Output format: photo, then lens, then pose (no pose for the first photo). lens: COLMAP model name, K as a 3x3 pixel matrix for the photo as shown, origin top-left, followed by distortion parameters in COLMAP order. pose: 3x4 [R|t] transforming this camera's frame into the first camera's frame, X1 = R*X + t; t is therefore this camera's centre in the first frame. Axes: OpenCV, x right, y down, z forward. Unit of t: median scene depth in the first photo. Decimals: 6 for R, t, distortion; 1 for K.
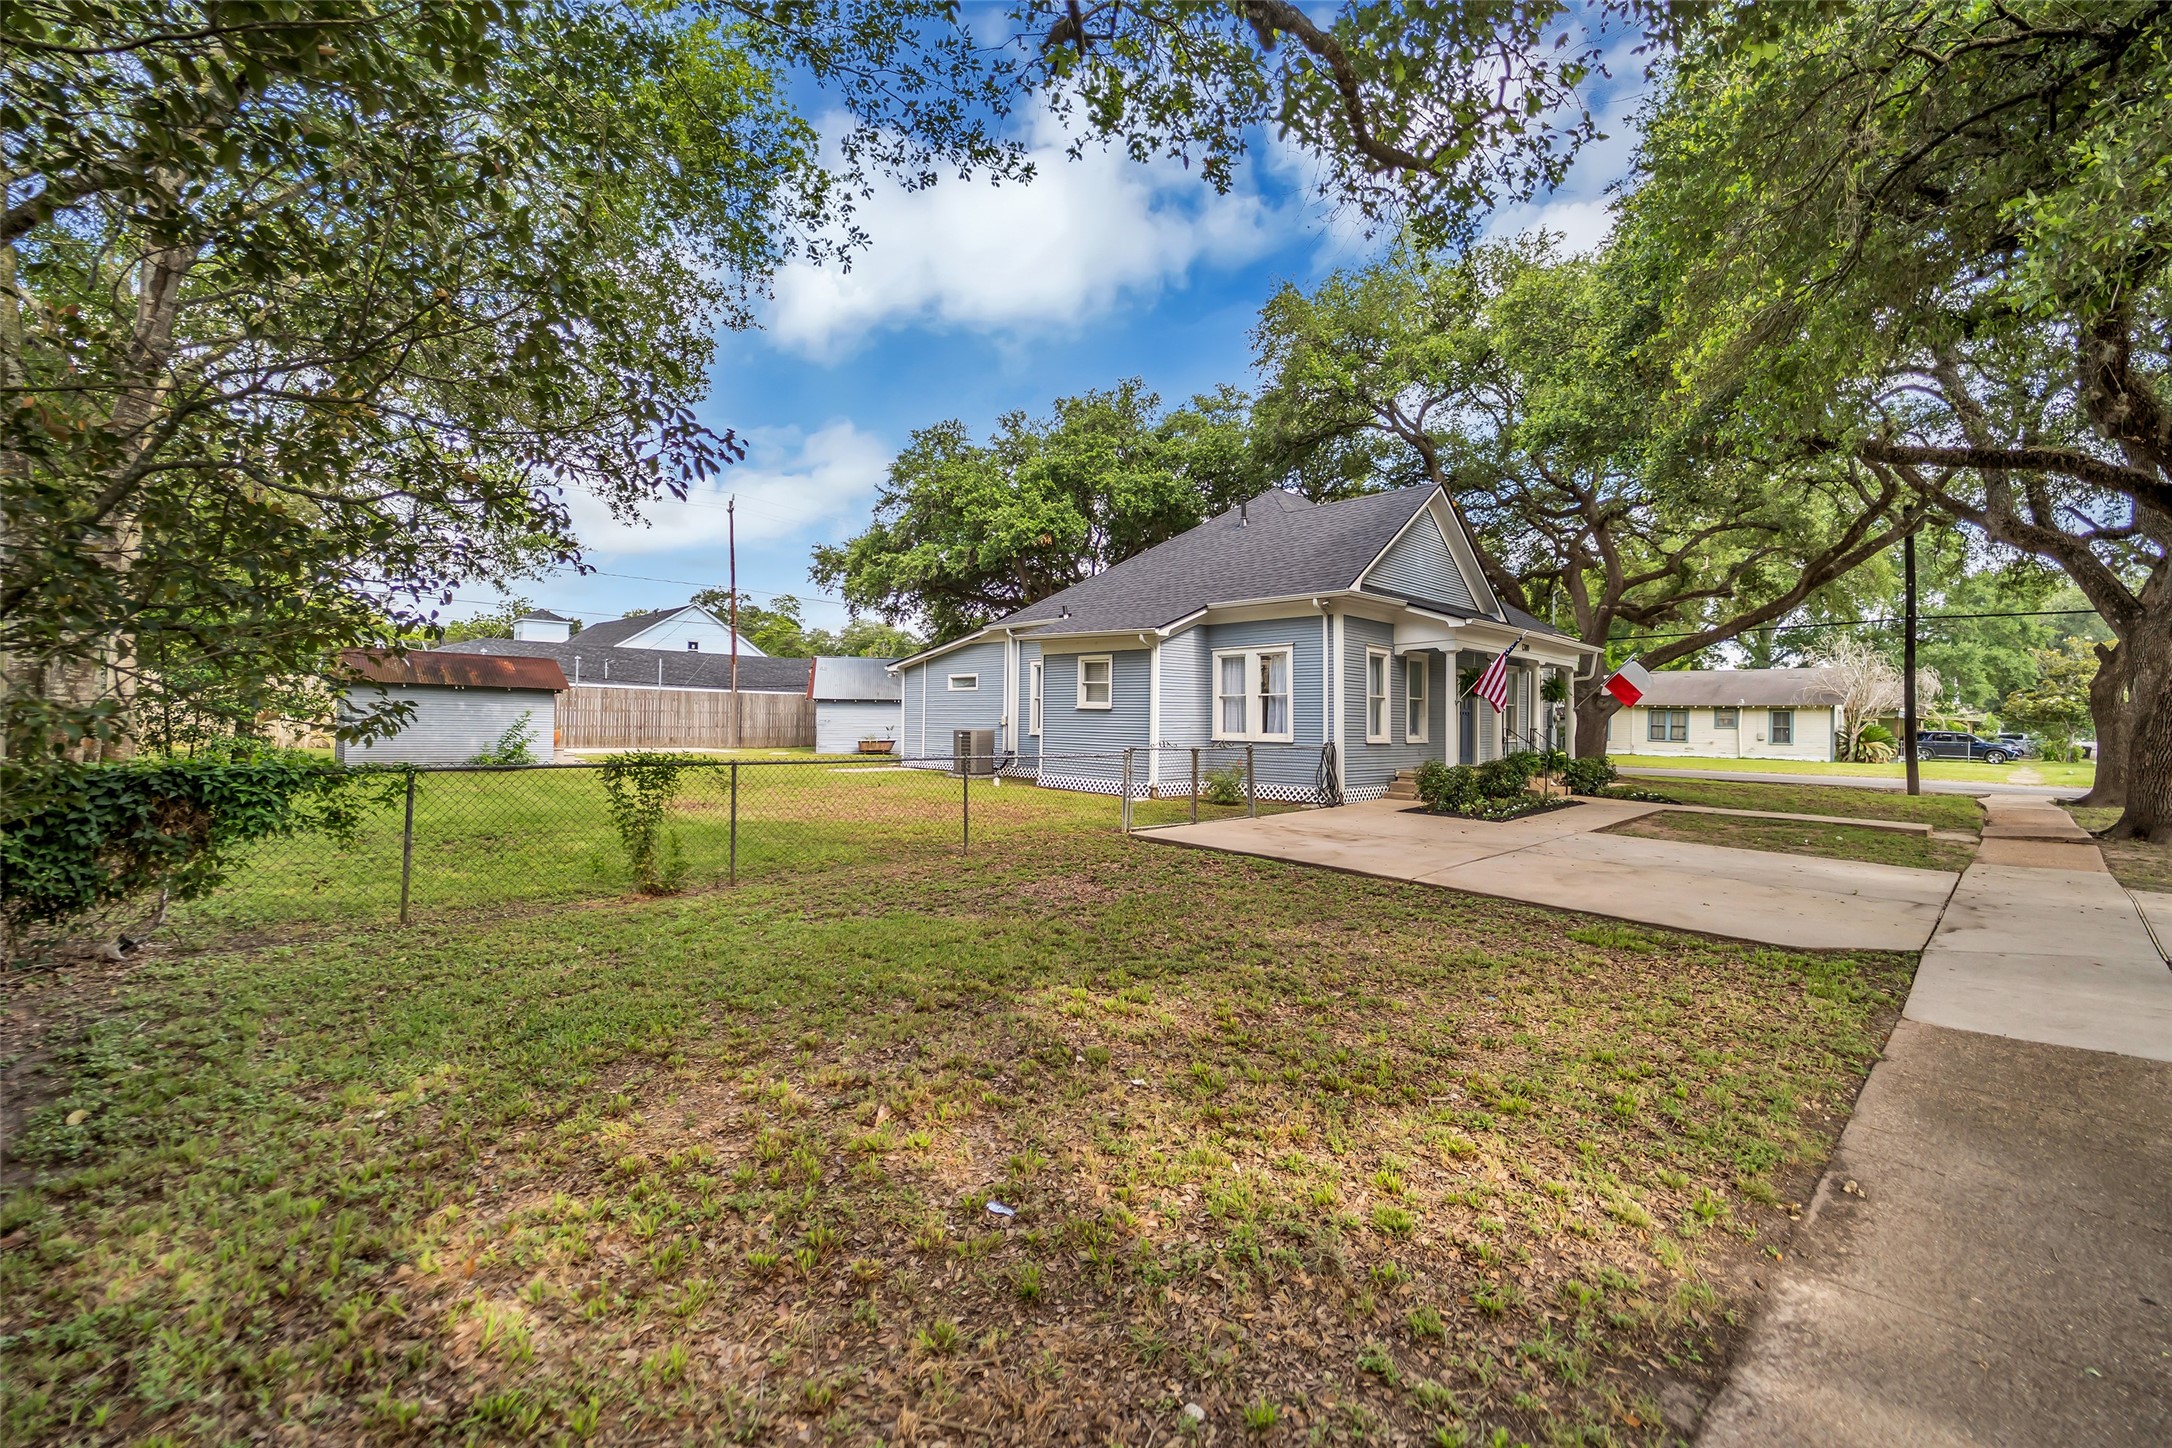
lens RADIAL K [[903.3, 0, 1085.5], [0, 903.3, 721.2], [0, 0, 1]] dist [0.001273, -0.001308]
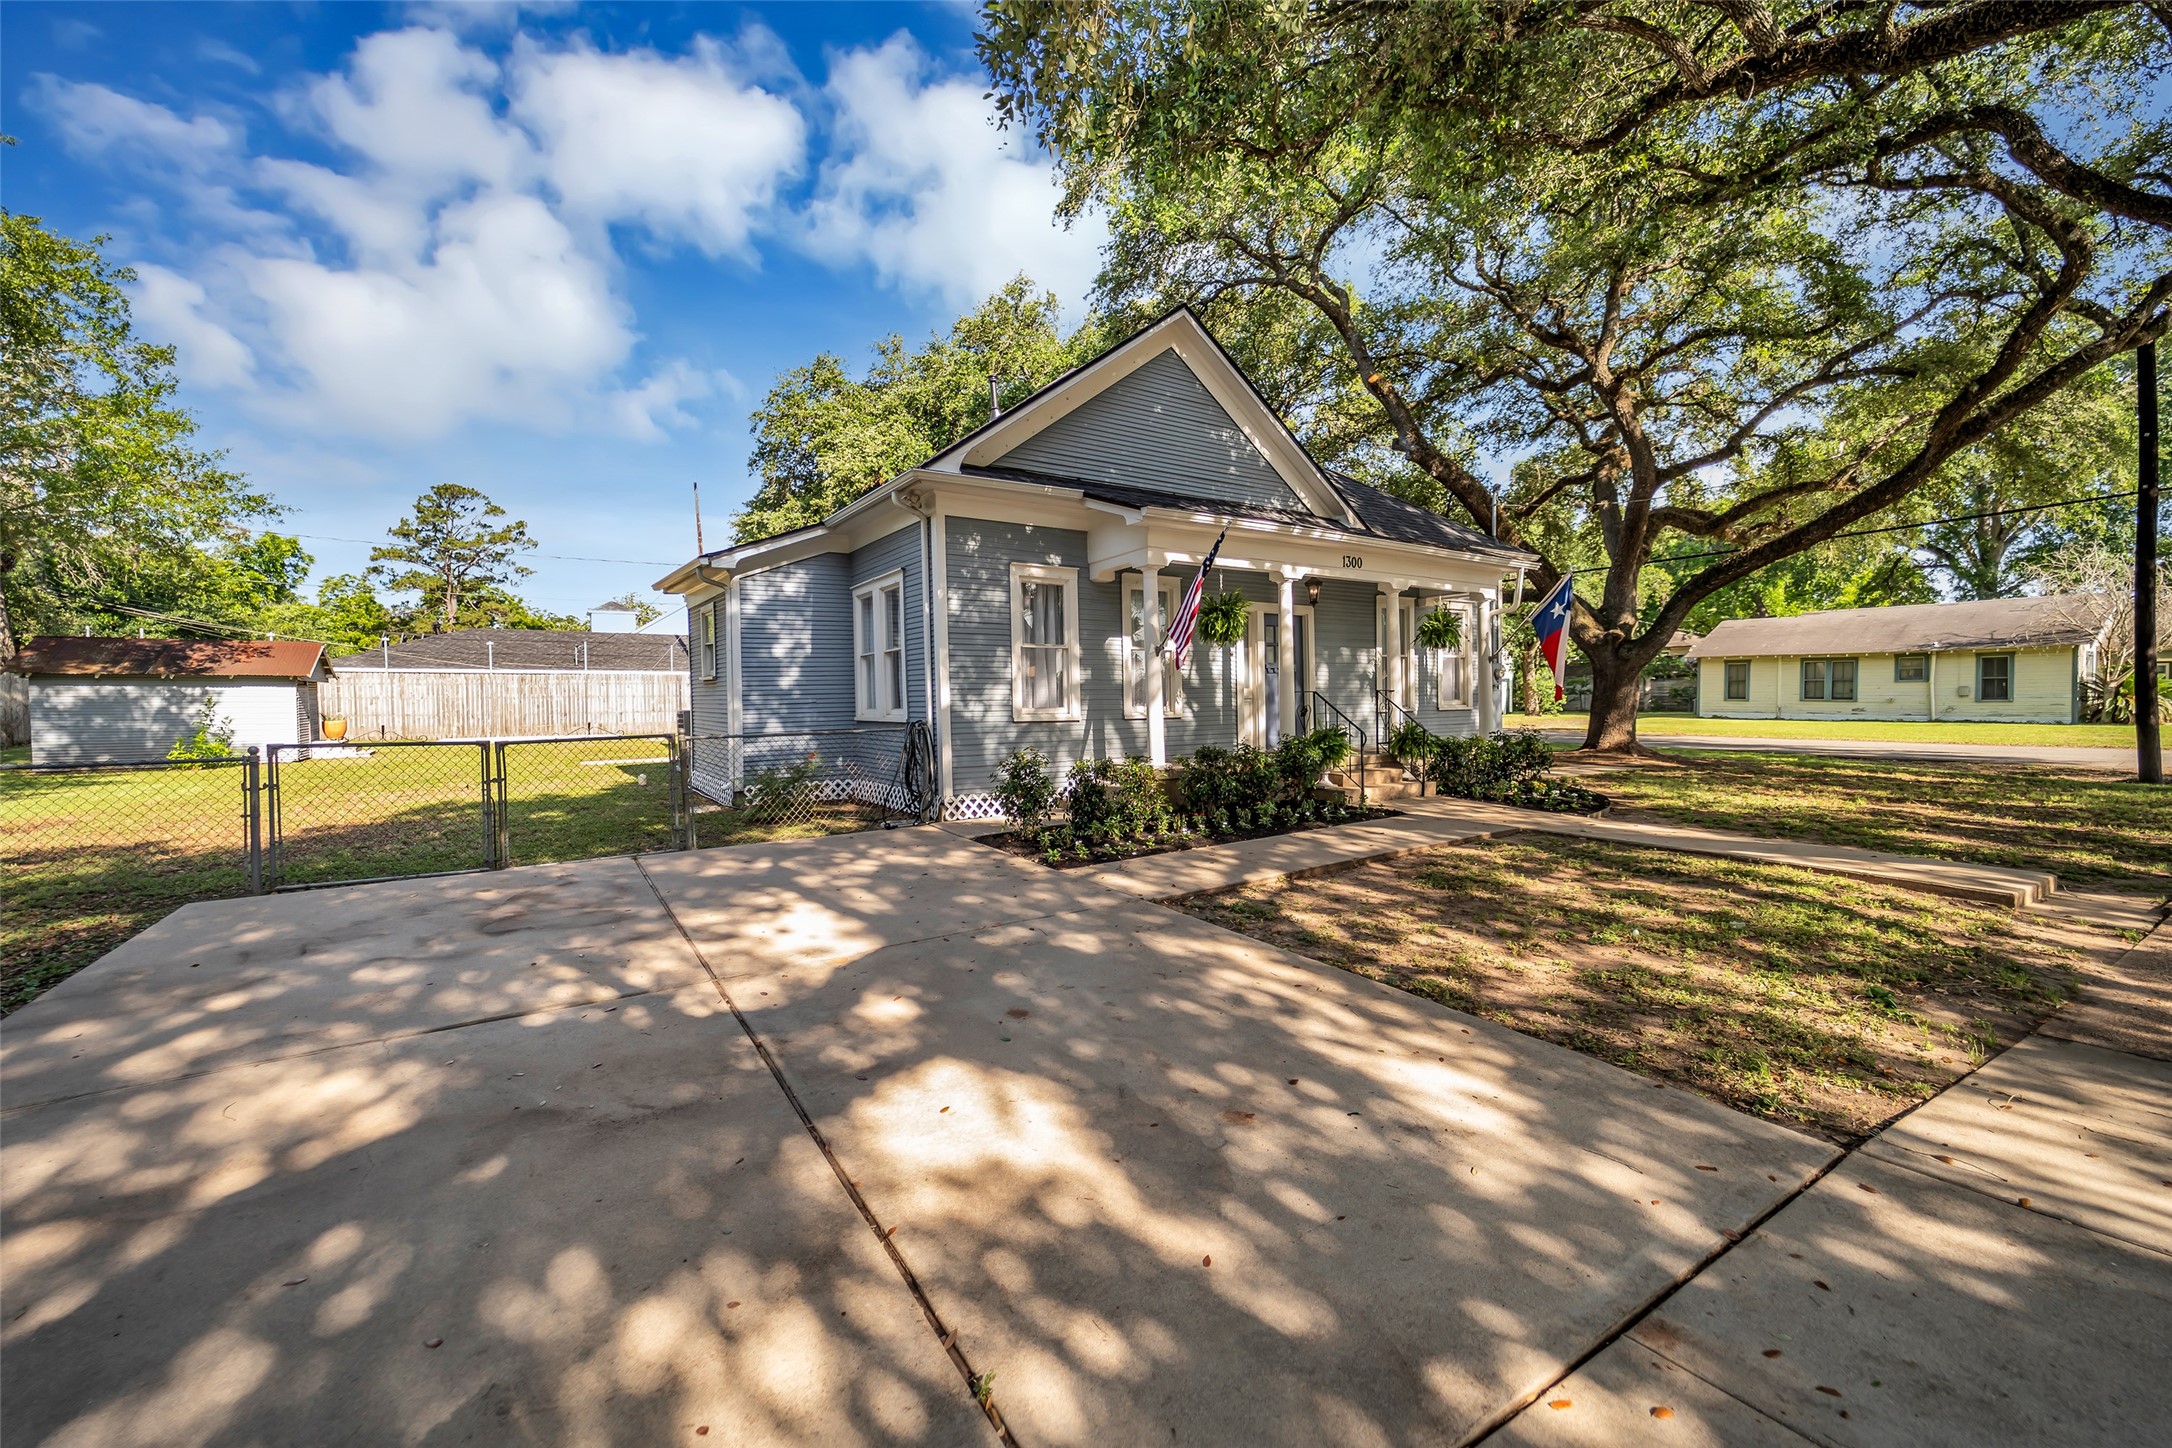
lens RADIAL K [[864.6, 0, 1098.0], [0, 864.6, 727.8], [0, 0, 1]] dist [-0.000752, -0.000209]
pose [[0.980057, -0.020295, -0.197680, 0.202976], [0.027381, 0.999074, 0.033180, 0.004138], [0.196823, -0.037931, 0.979705, 0.175608]]
